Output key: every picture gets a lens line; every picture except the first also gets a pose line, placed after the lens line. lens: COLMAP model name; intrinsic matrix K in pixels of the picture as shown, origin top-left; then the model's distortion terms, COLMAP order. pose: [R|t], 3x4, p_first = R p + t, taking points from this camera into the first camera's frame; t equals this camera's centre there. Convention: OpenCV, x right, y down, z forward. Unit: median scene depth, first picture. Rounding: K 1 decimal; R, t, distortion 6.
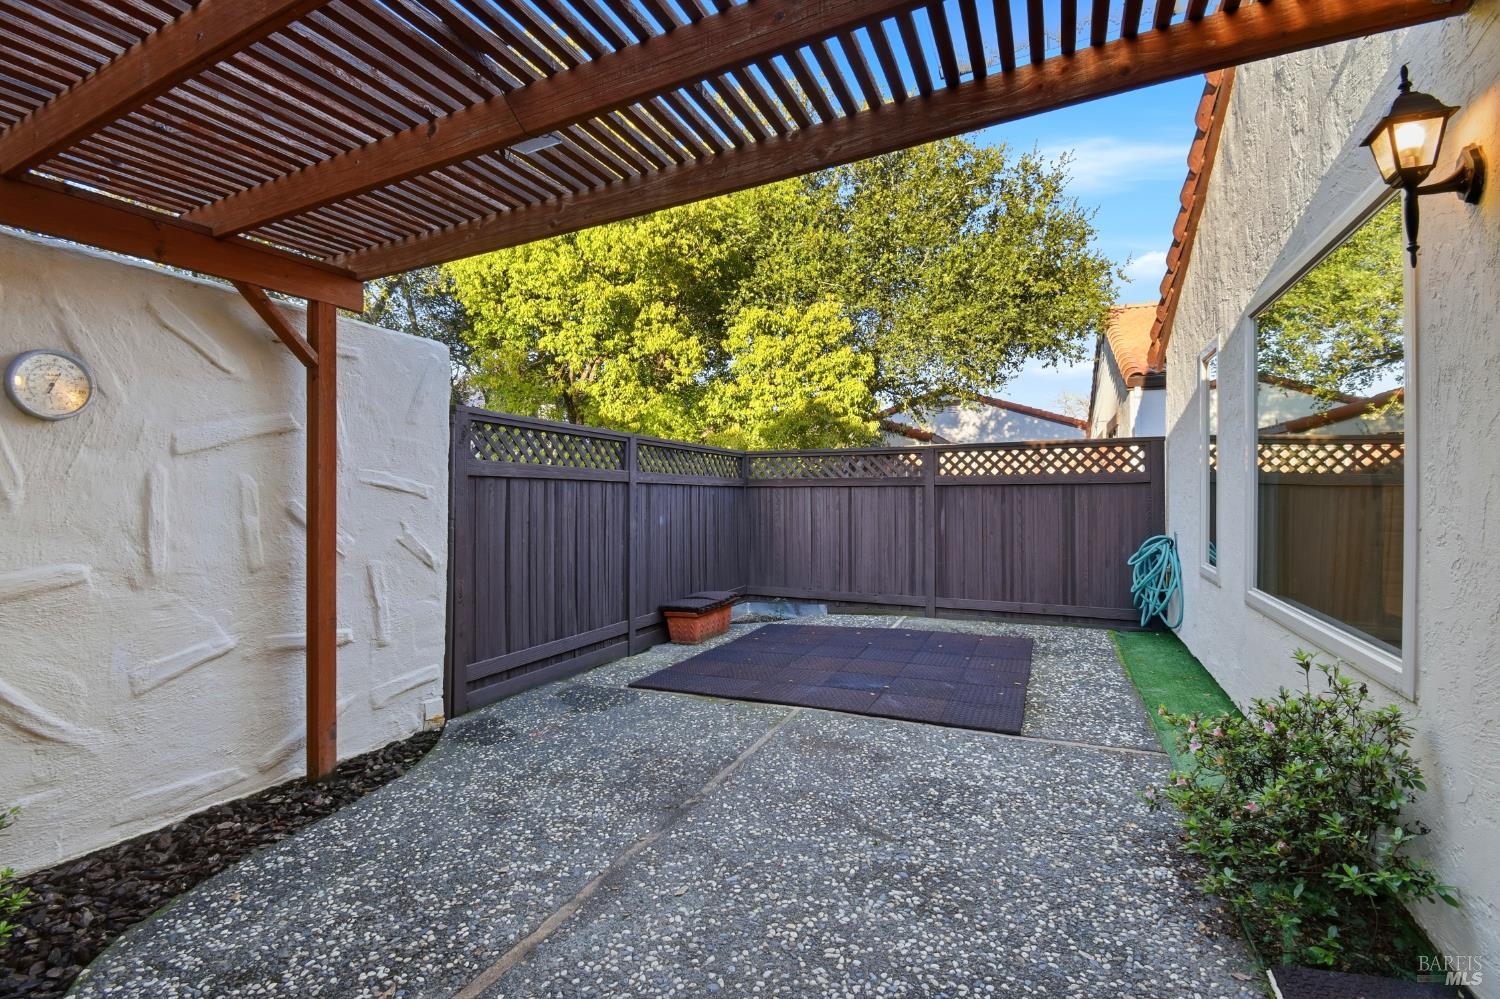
lens RADIAL K [[663.5, 0, 754.4], [0, 663.5, 490.4], [0, 0, 1]] dist [0.001145, -0.000186]
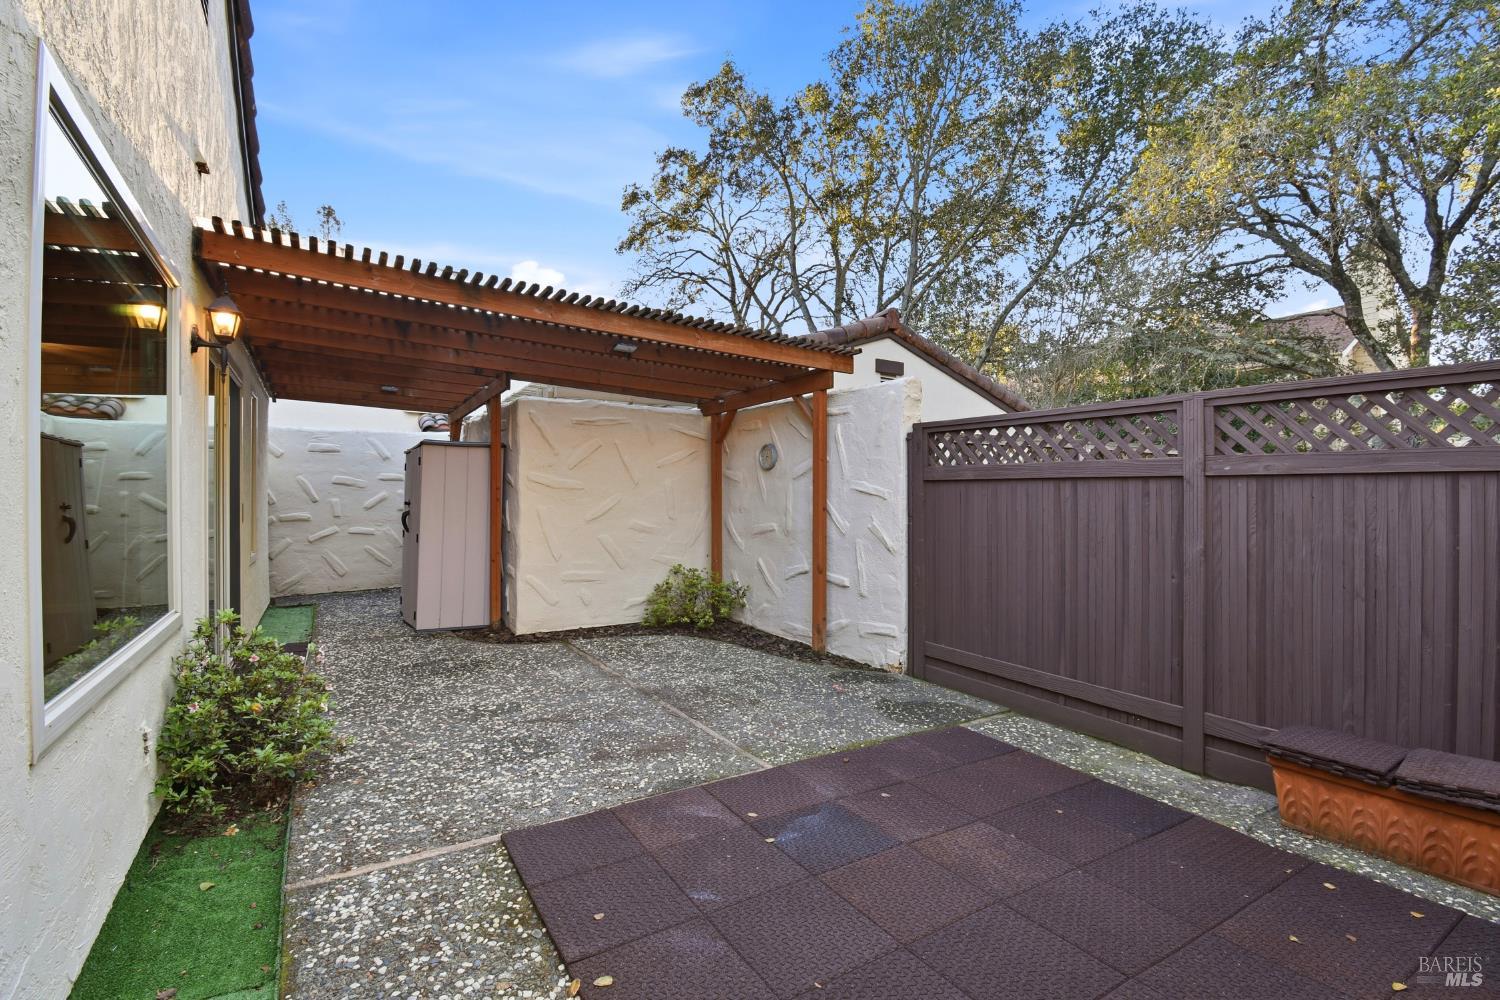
lens RADIAL K [[672.7, 0, 751.5], [0, 672.7, 496.7], [0, 0, 1]] dist [-0.000599, -0.000396]
pose [[-0.549935, 0.002000, -0.835205, 0.922578], [0.000983, 0.999998, 0.001748, 0.005549], [0.835207, 0.000140, -0.549936, 1.753501]]
